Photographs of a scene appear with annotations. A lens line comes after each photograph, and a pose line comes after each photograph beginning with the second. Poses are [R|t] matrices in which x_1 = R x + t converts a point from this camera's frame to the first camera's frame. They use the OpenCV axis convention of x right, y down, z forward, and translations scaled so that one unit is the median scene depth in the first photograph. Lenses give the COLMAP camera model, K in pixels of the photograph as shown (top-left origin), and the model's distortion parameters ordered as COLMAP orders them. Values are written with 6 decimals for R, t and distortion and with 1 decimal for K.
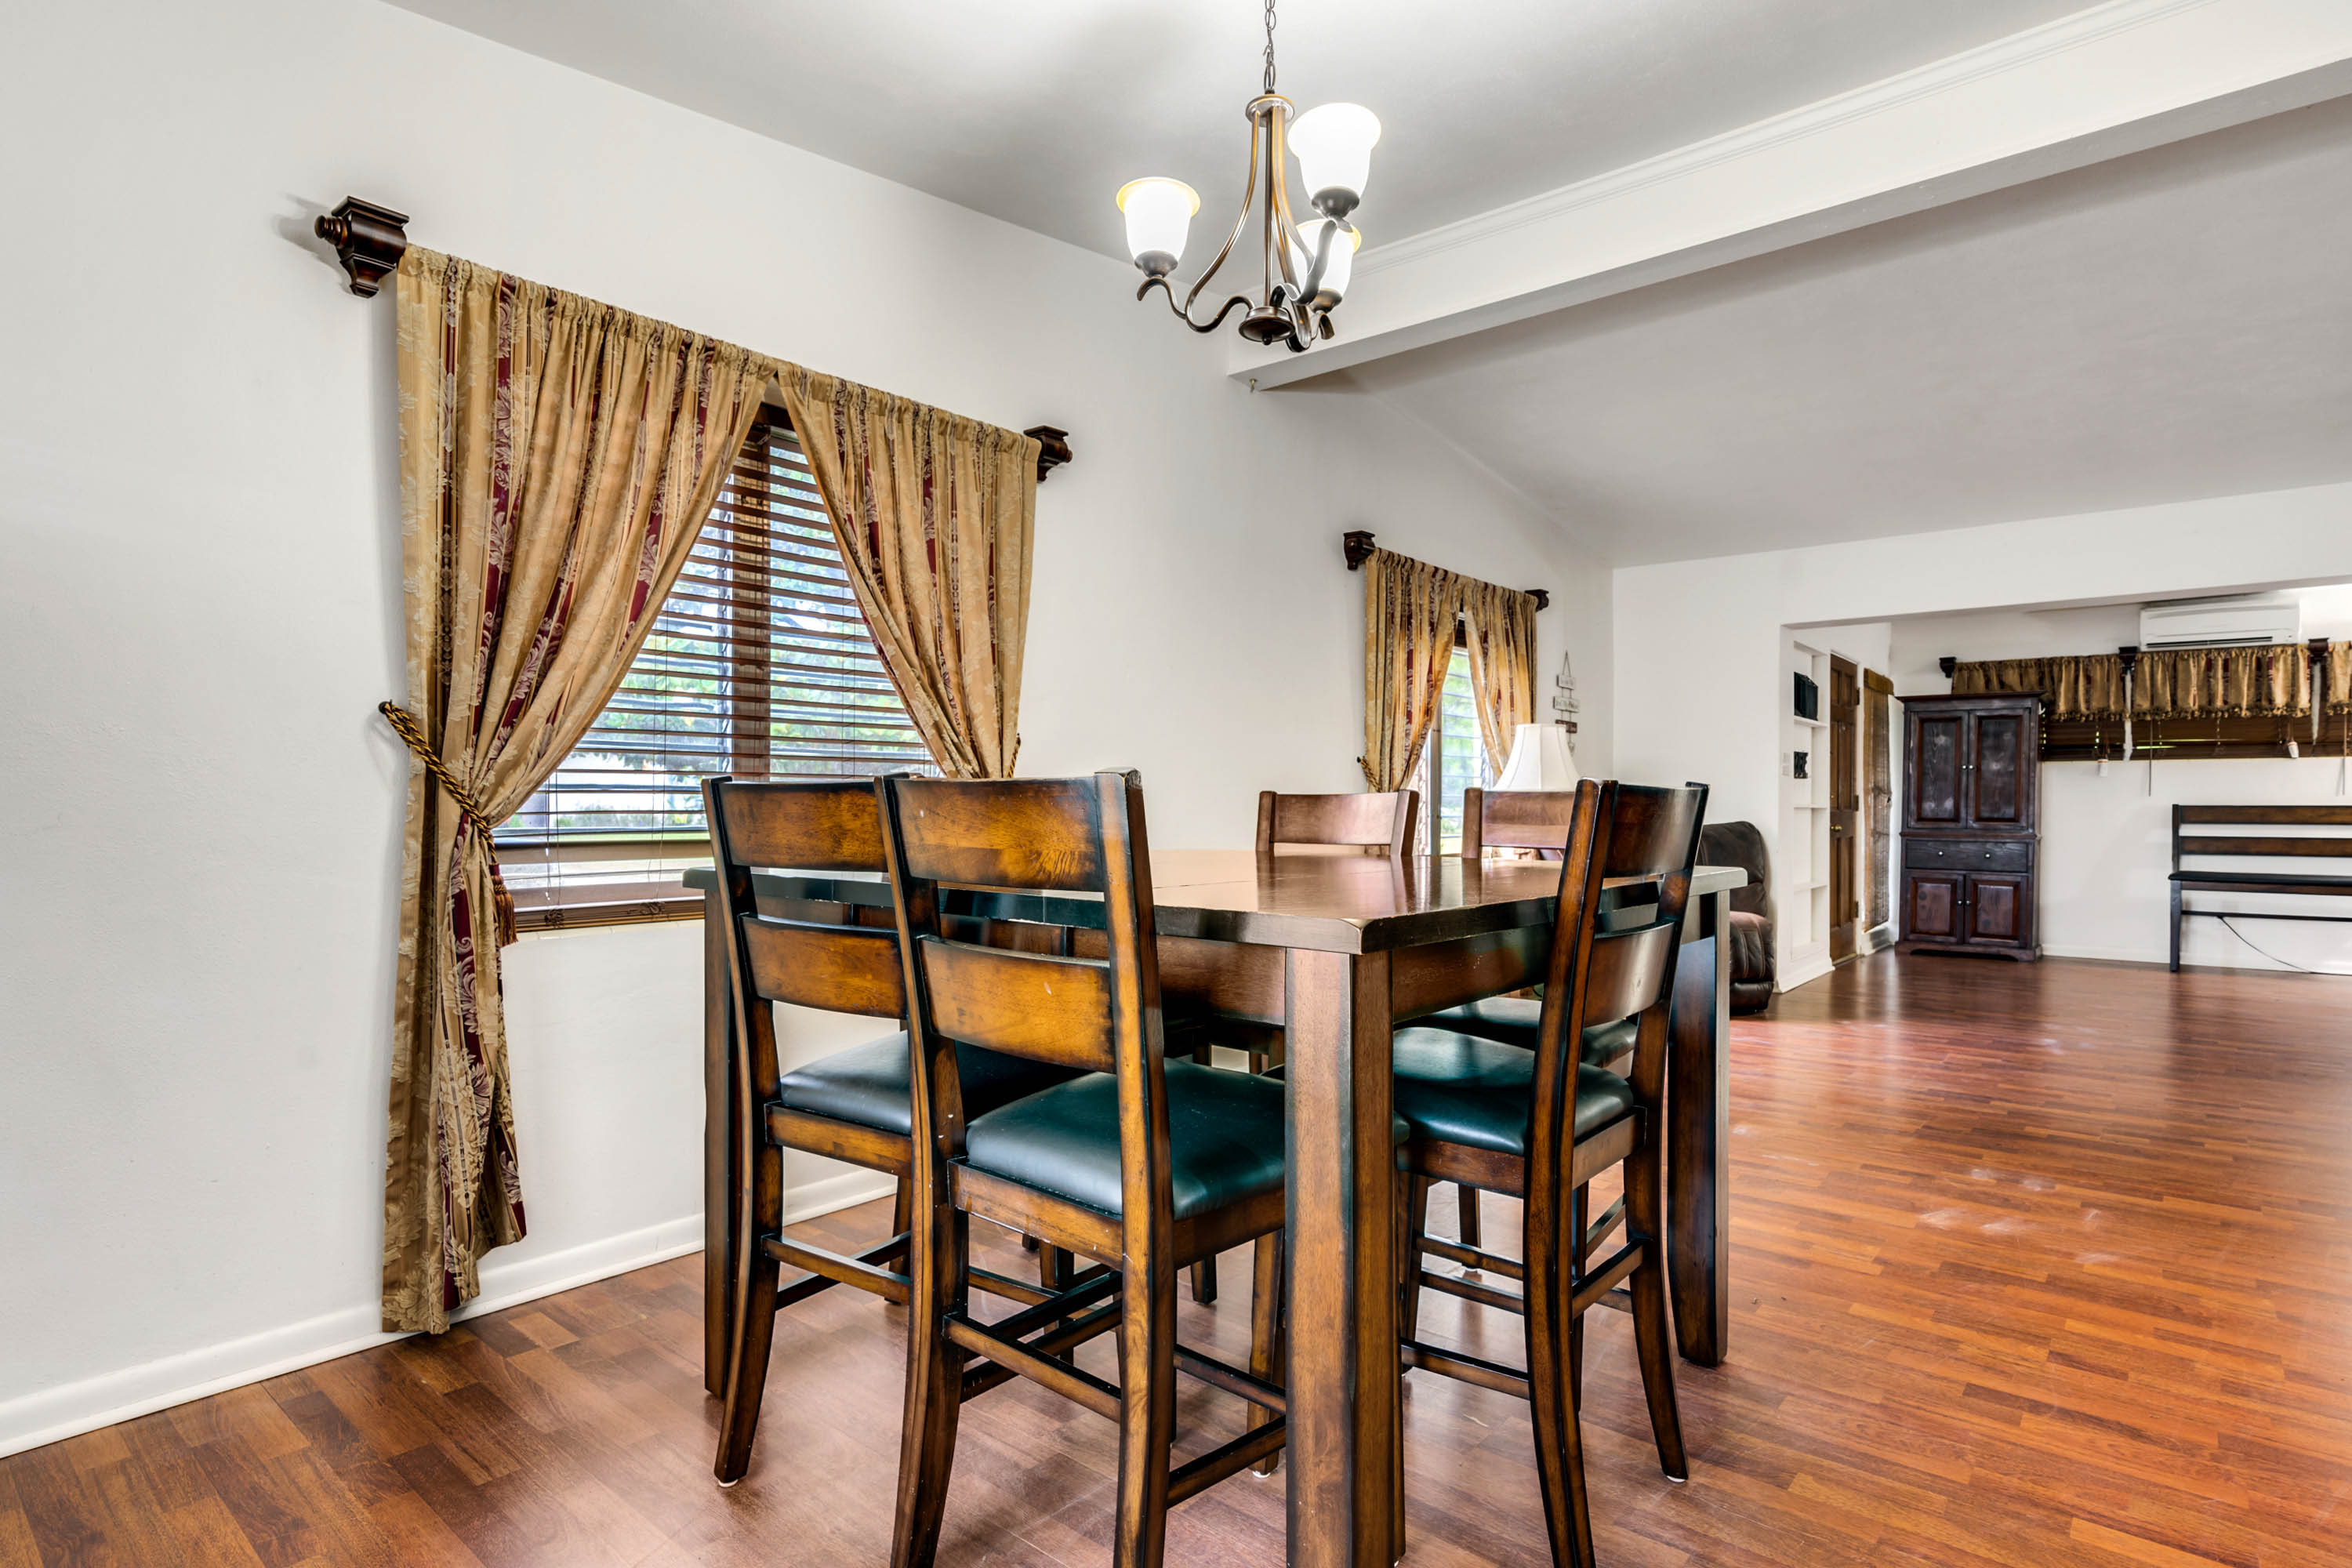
lens RADIAL K [[1210.1, 0, 1168.0], [0, 1210.1, 809.8], [0, 0, 1]] dist [-0.000310, 0.001448]
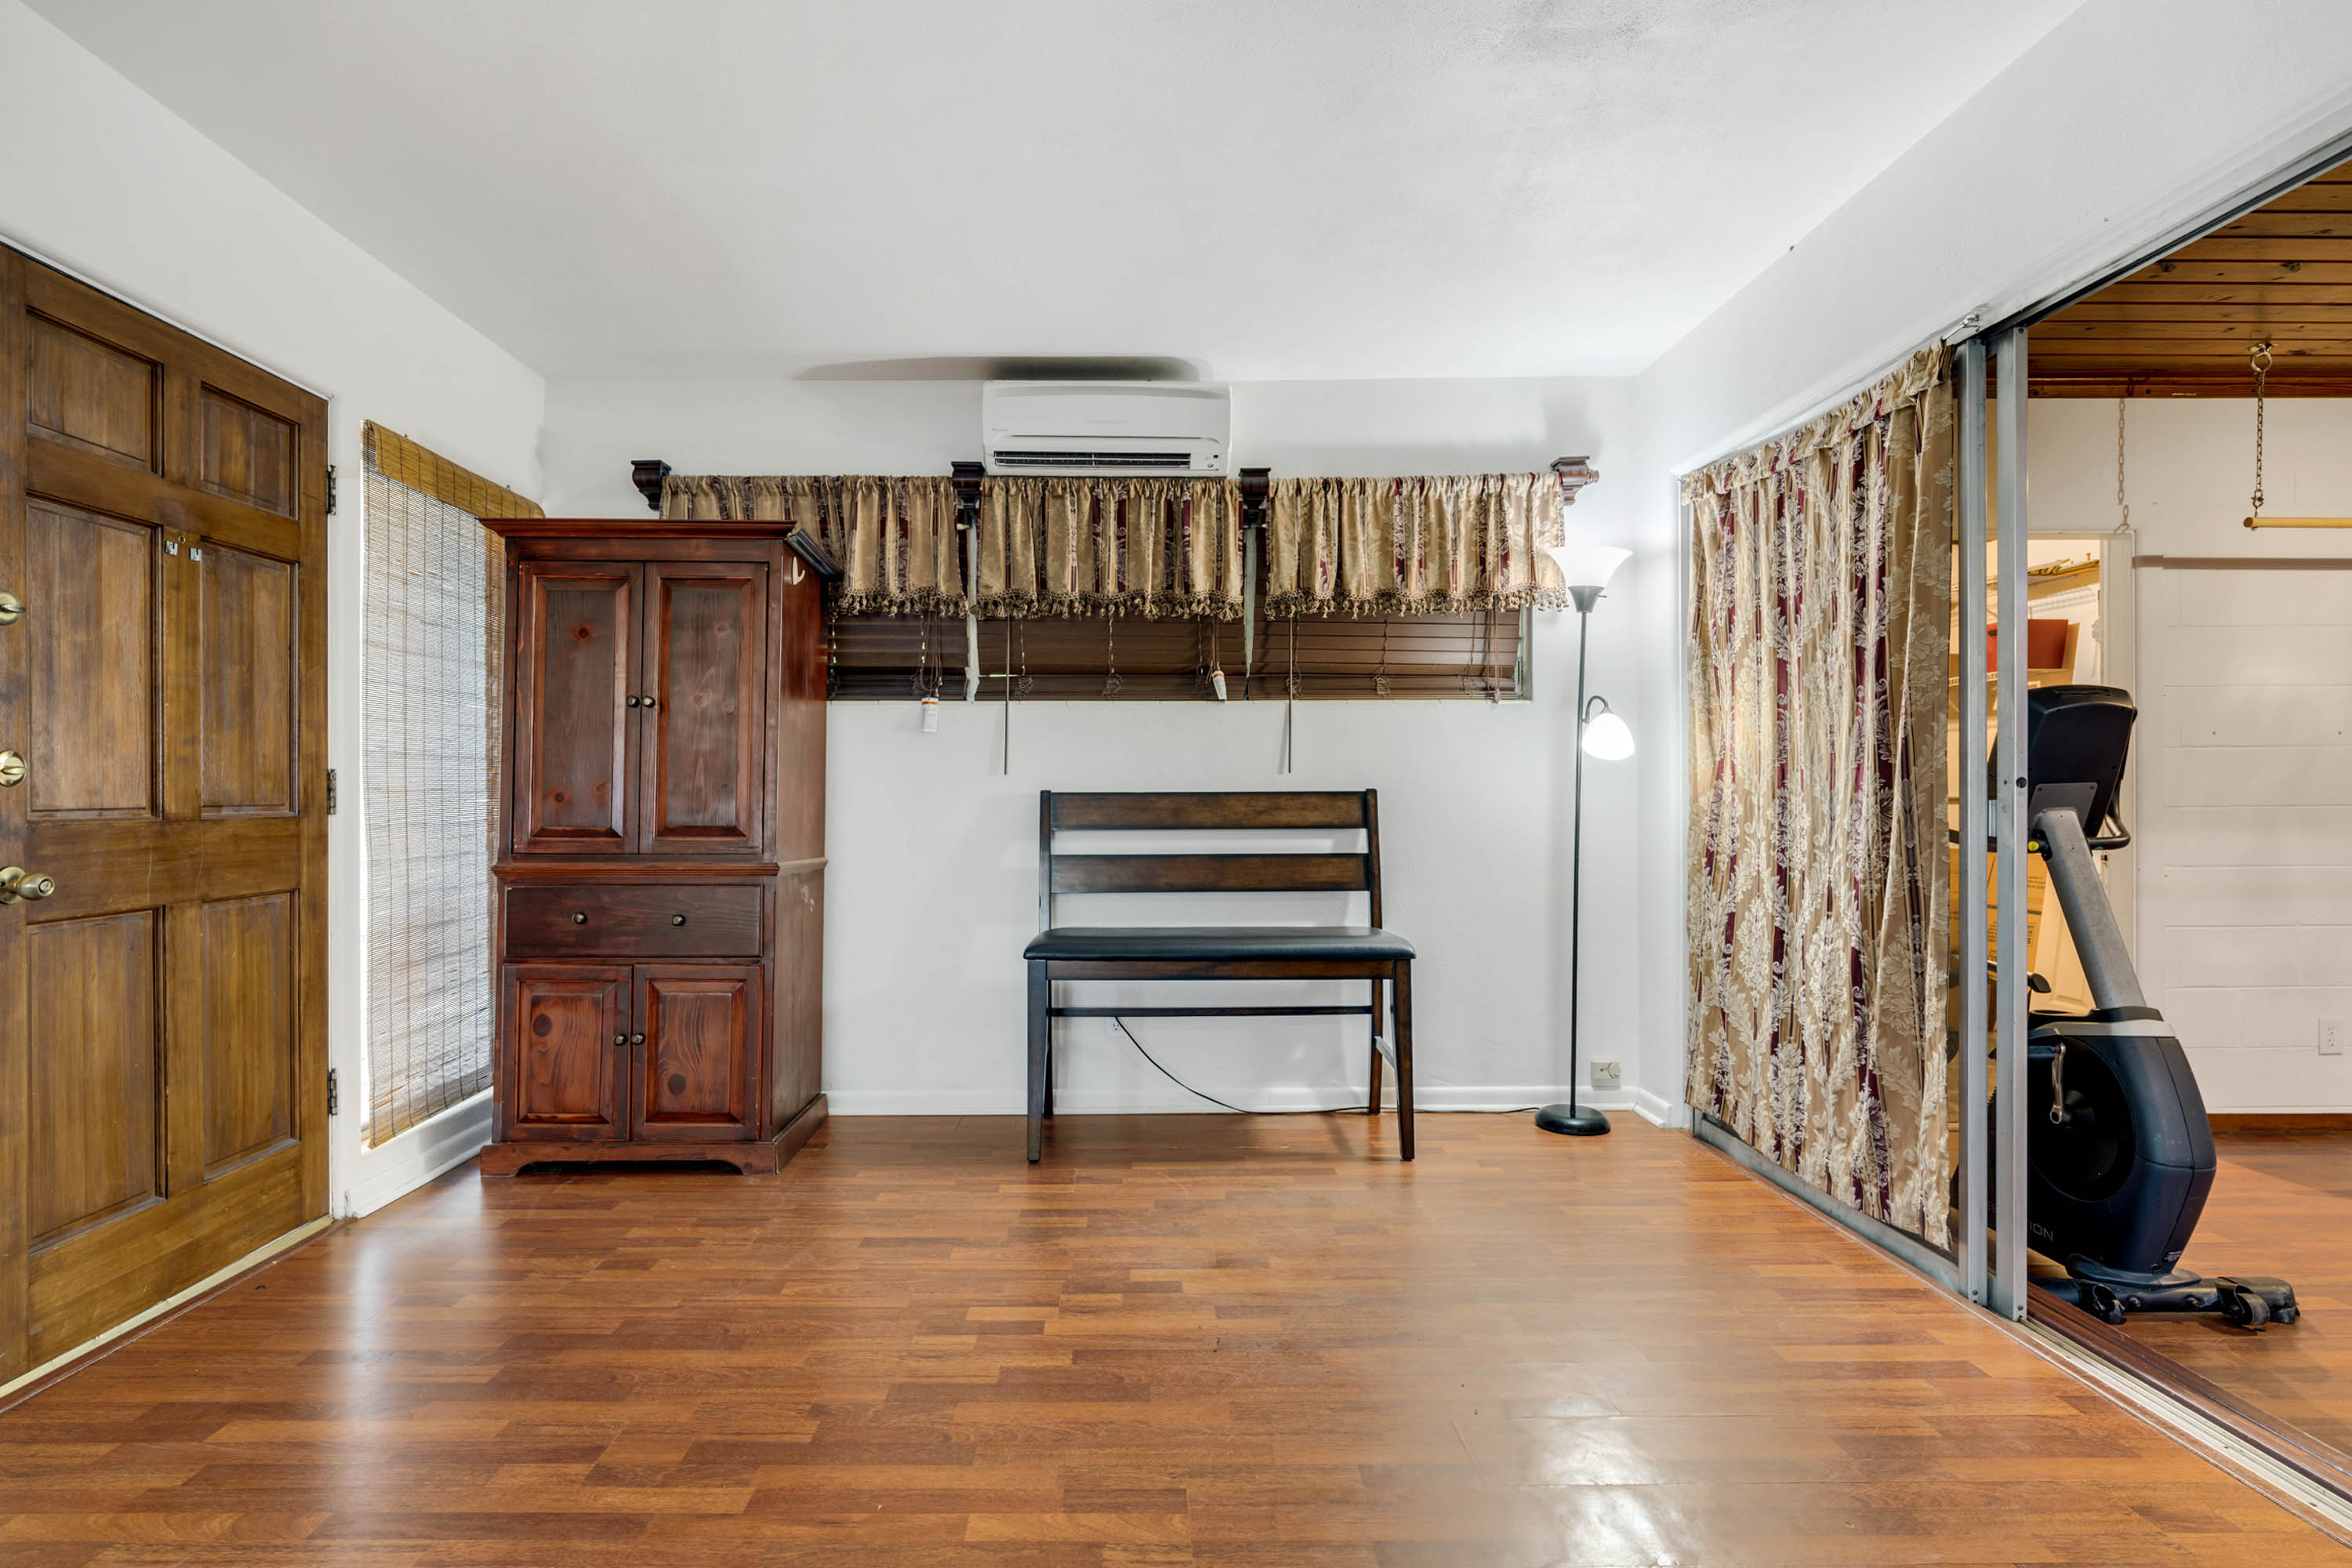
lens RADIAL K [[1203.3, 0, 1135.4], [0, 1203.3, 783.6], [0, 0, 1]] dist [-0.004580, -0.000485]
pose [[0.759205, -0.002594, 0.650847, 0.625566], [0.006739, 0.999970, -0.003875, -0.006188], [-0.650817, 0.007328, 0.759199, 0.699132]]
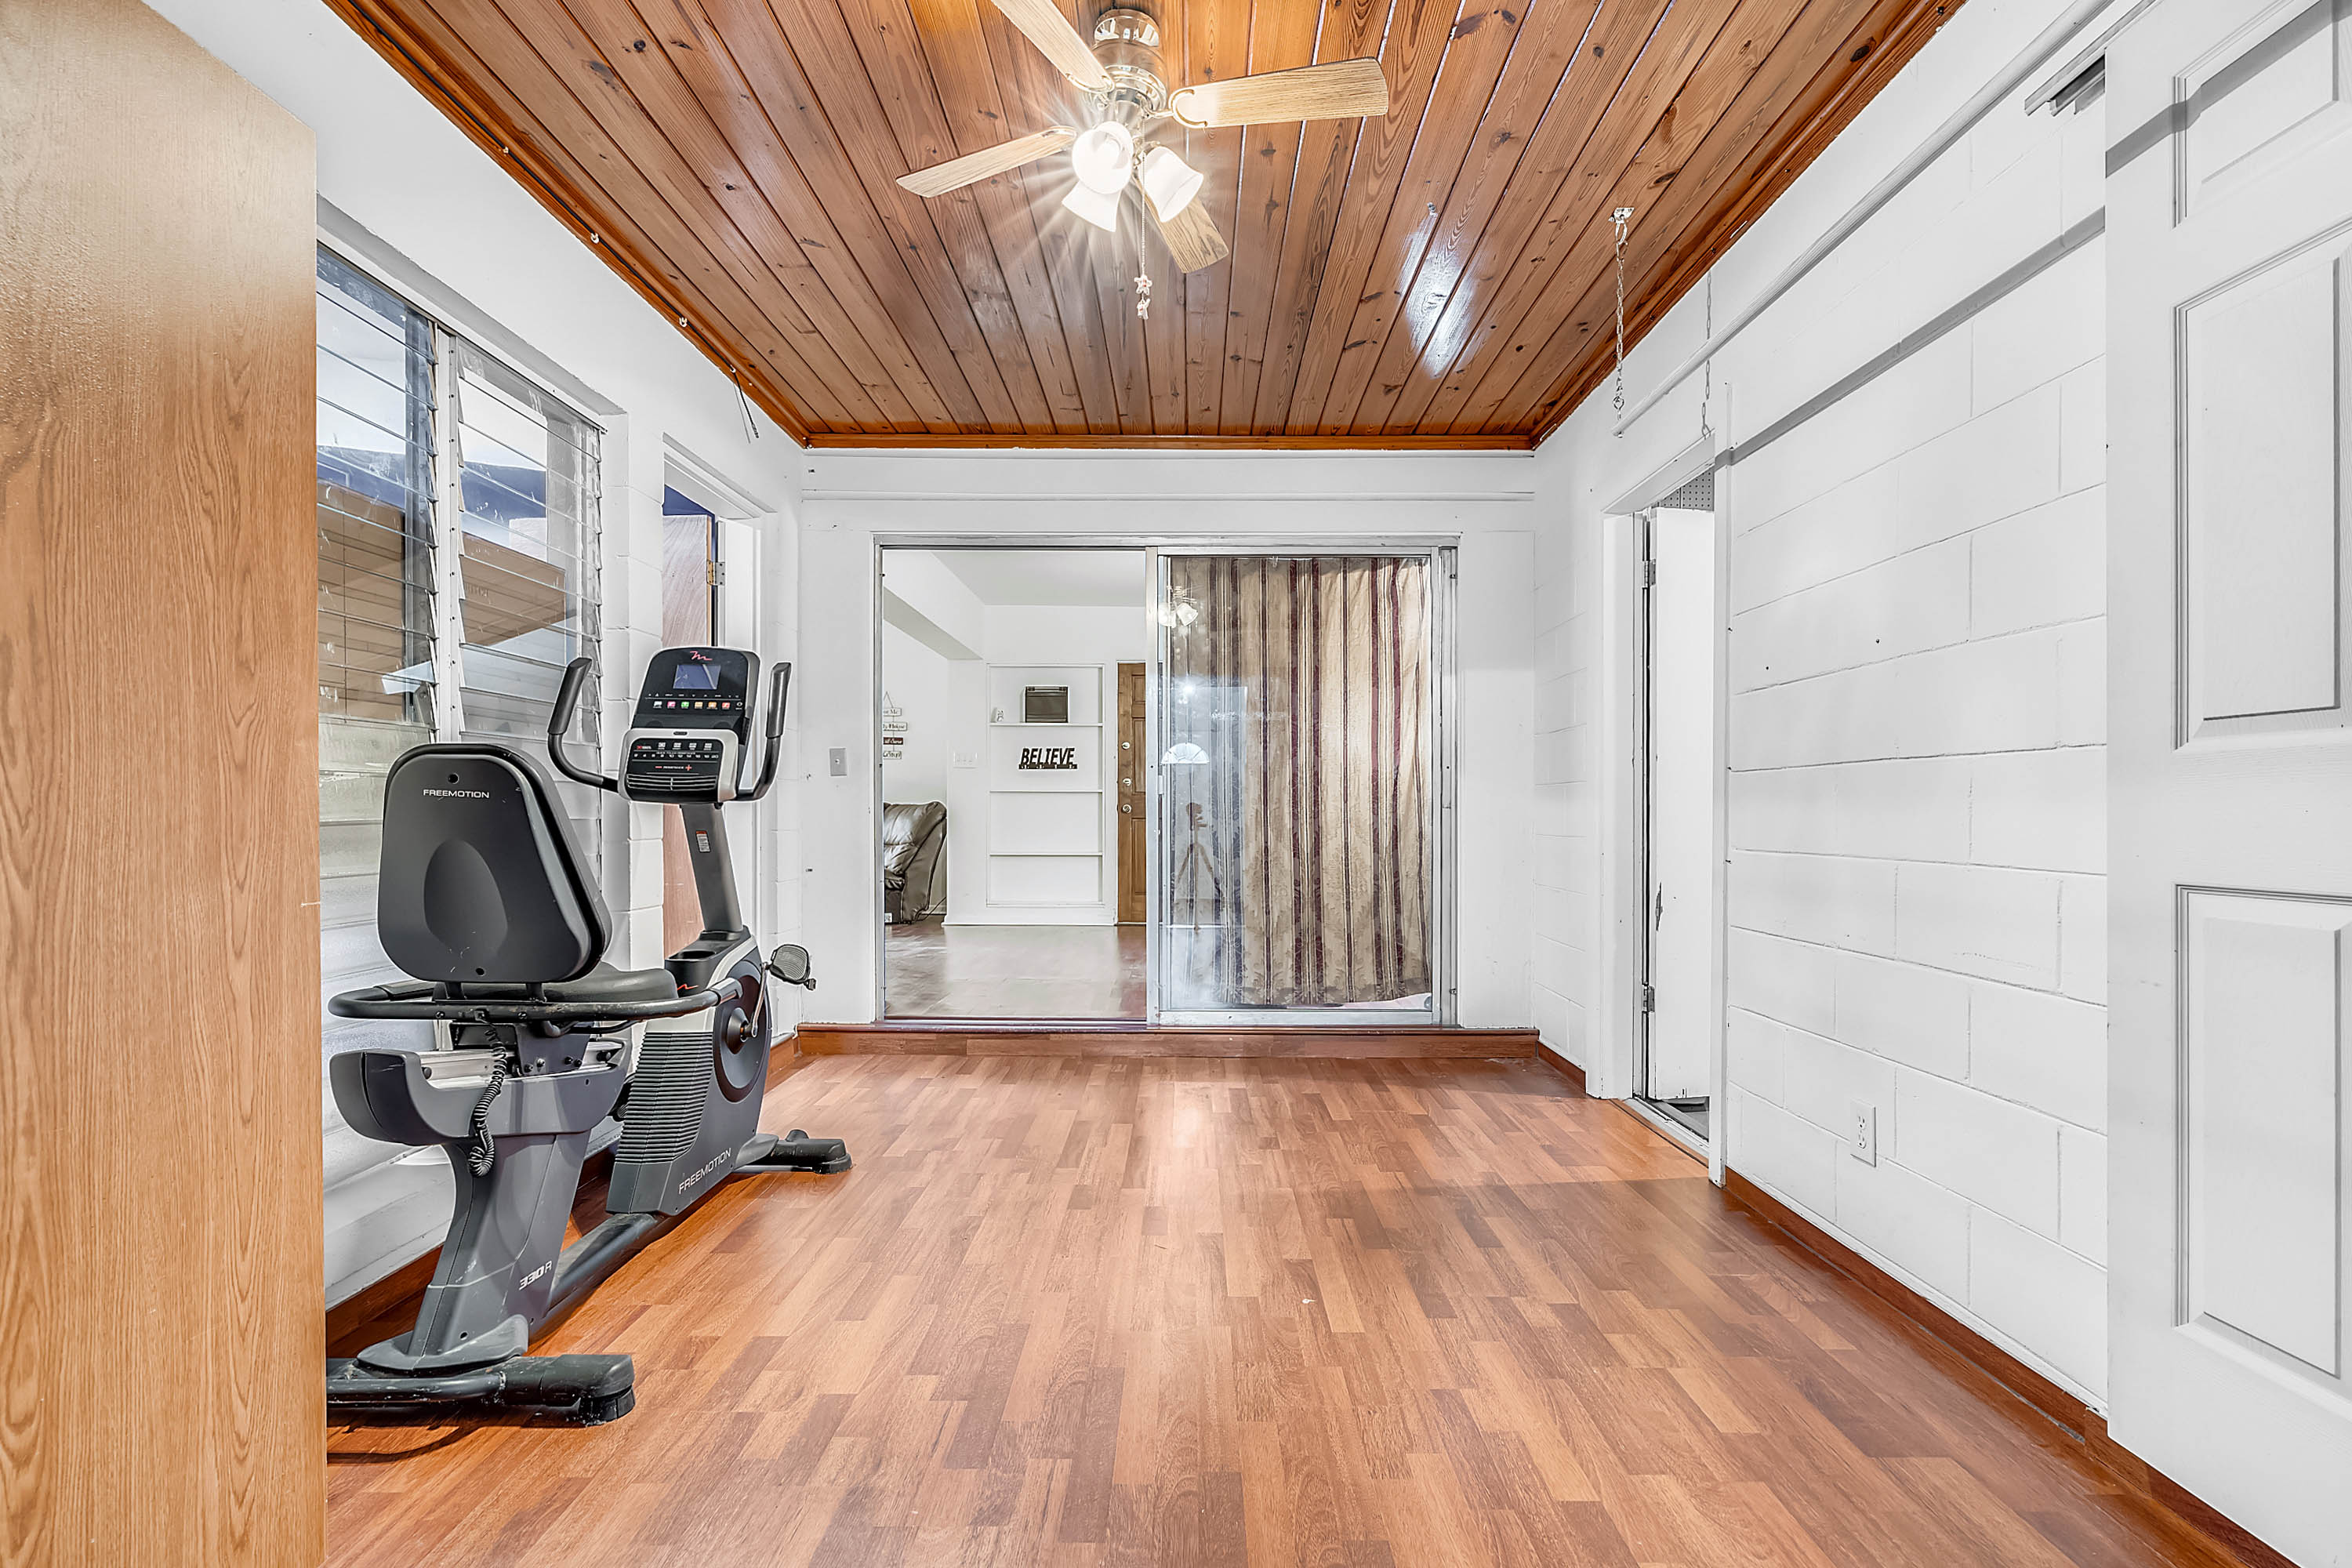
lens RADIAL K [[1079.6, 0, 1182.7], [0, 1079.6, 810.8], [0, 0, 1]] dist [-0.004278, 0.004665]
pose [[0.641044, -0.002166, -0.767501, 1.561864], [-0.000657, 0.999994, -0.003371, 0.022536], [0.767504, 0.002665, 0.641038, 0.396676]]
